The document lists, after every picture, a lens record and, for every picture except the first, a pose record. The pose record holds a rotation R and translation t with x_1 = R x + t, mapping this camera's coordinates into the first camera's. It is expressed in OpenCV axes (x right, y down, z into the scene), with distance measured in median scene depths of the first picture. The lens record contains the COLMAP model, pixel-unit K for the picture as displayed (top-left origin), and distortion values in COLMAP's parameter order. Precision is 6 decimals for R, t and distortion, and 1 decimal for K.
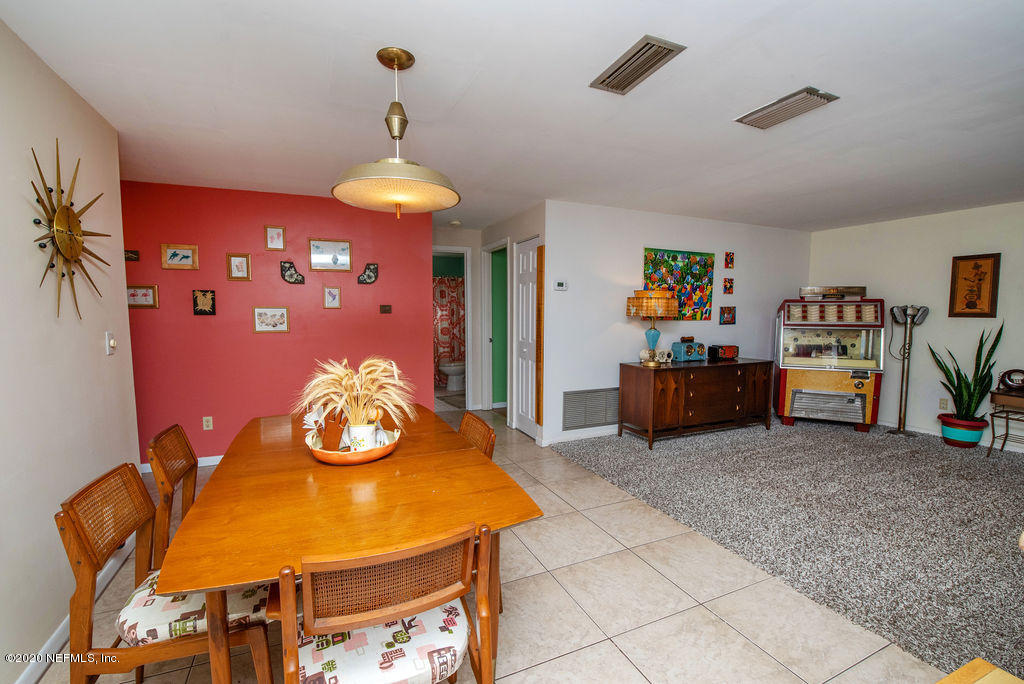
lens RADIAL K [[440.5, 0, 512.5], [0, 440.5, 351.0], [0, 0, 1]] dist [-0.013803, -0.003179]
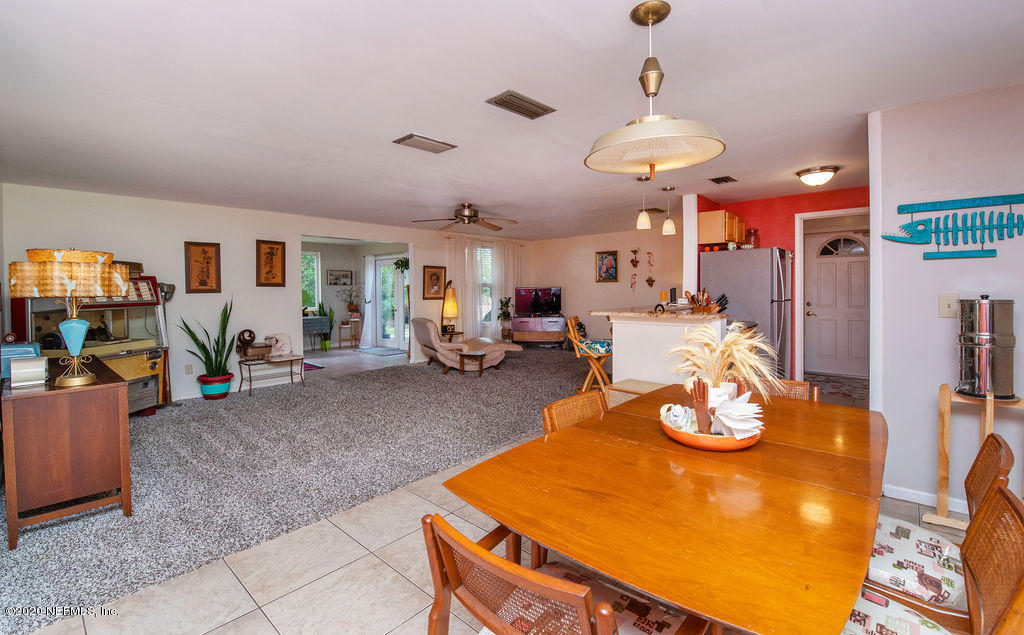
lens RADIAL K [[439.1, 0, 512.9], [0, 439.1, 293.8], [0, 0, 1]] dist [-0.017474, -0.001815]
pose [[-0.412687, -0.009901, 0.910819, -0.387623], [0.093956, 0.994144, 0.053378, -0.054980], [-0.906014, 0.107606, -0.409340, 0.658095]]
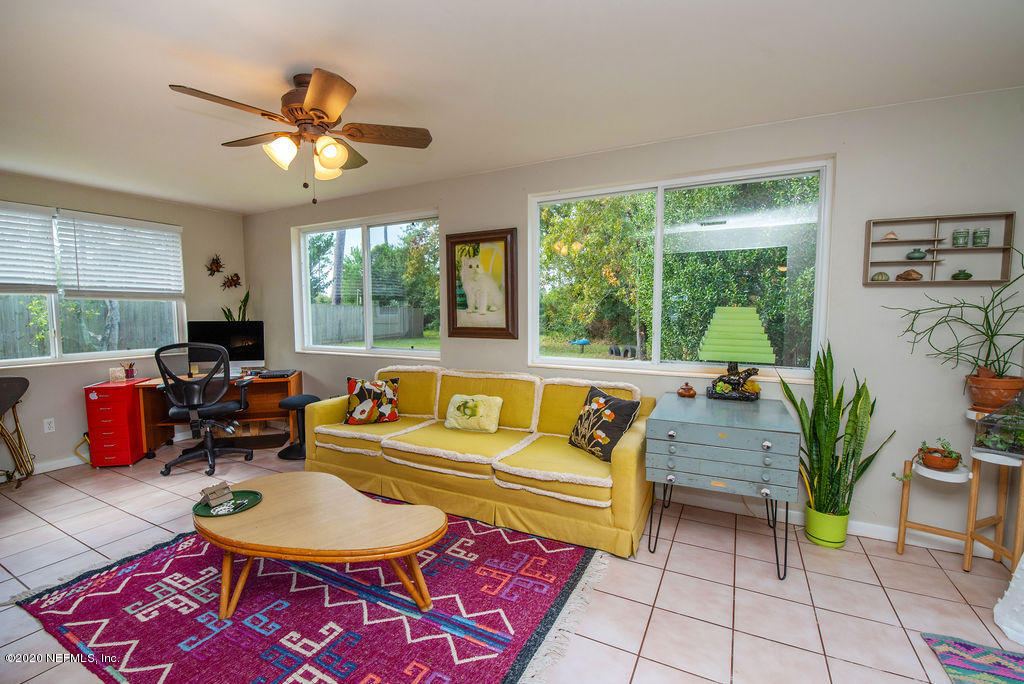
lens RADIAL K [[440.5, 0, 505.0], [0, 440.5, 340.2], [0, 0, 1]] dist [-0.013803, -0.003179]
pose [[0.792033, -0.051287, 0.608320, 1.271465], [0.061291, 0.998110, 0.004349, -0.032166], [-0.607394, 0.033839, 0.793680, 0.447724]]
